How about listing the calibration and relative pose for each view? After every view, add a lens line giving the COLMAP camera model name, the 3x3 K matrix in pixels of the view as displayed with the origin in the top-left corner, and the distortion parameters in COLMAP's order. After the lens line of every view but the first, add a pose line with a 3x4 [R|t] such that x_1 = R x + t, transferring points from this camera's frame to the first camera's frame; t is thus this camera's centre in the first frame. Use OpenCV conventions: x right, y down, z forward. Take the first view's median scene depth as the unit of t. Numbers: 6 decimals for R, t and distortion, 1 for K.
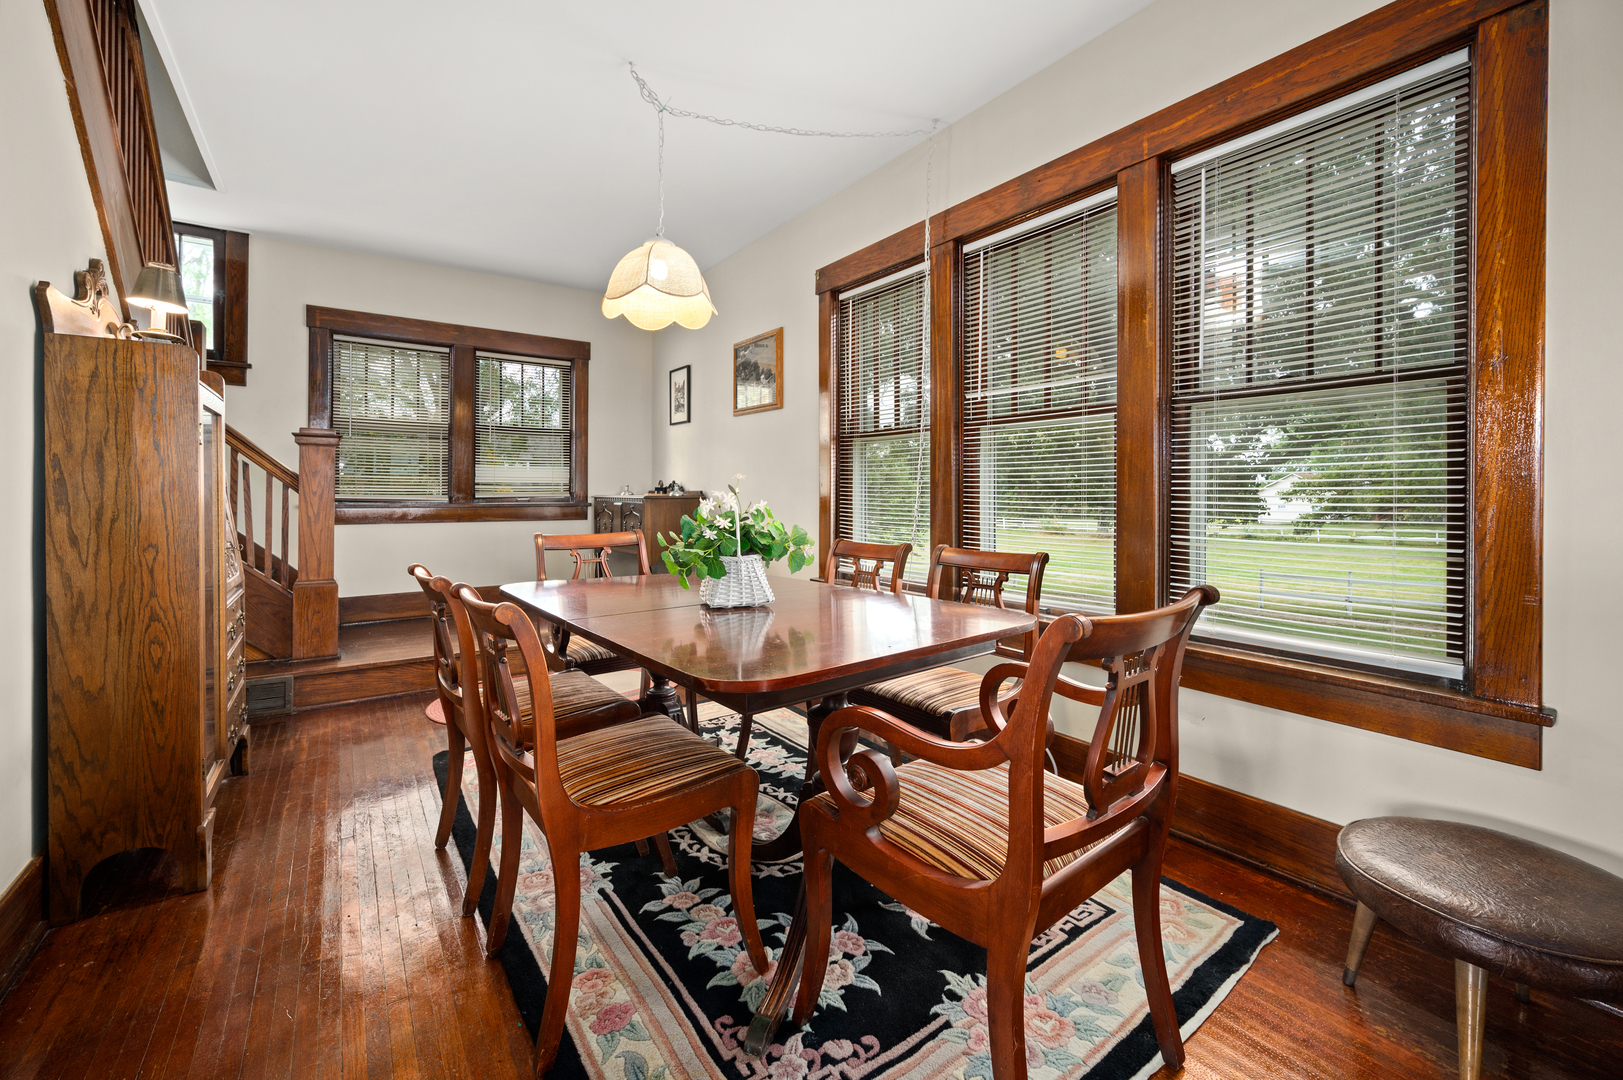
lens RADIAL K [[655.9, 0, 804.6], [0, 655.9, 492.6], [0, 0, 1]] dist [-0.001389, 0.000077]
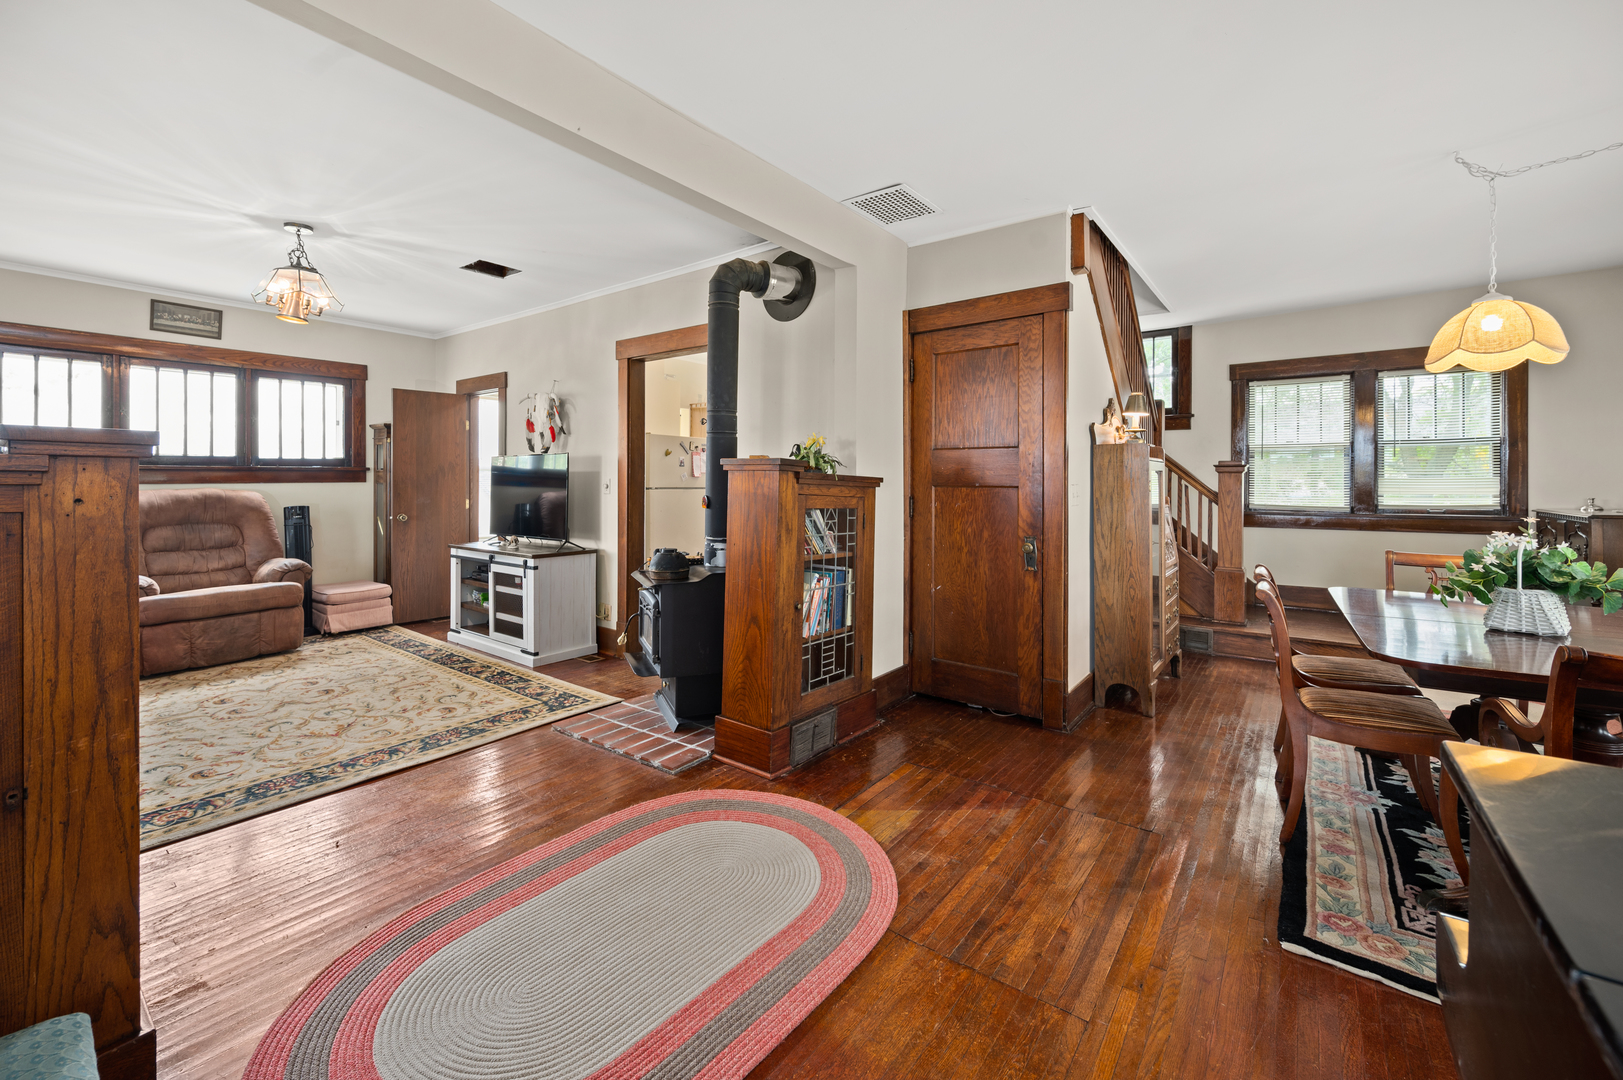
lens RADIAL K [[655.9, 0, 804.6], [0, 655.9, 492.6], [0, 0, 1]] dist [-0.001389, 0.000077]
pose [[0.295400, 0.010285, -0.955318, 0.488720], [0.005994, 0.999902, 0.012619, -0.074798], [0.955355, -0.009454, 0.295309, -0.429277]]
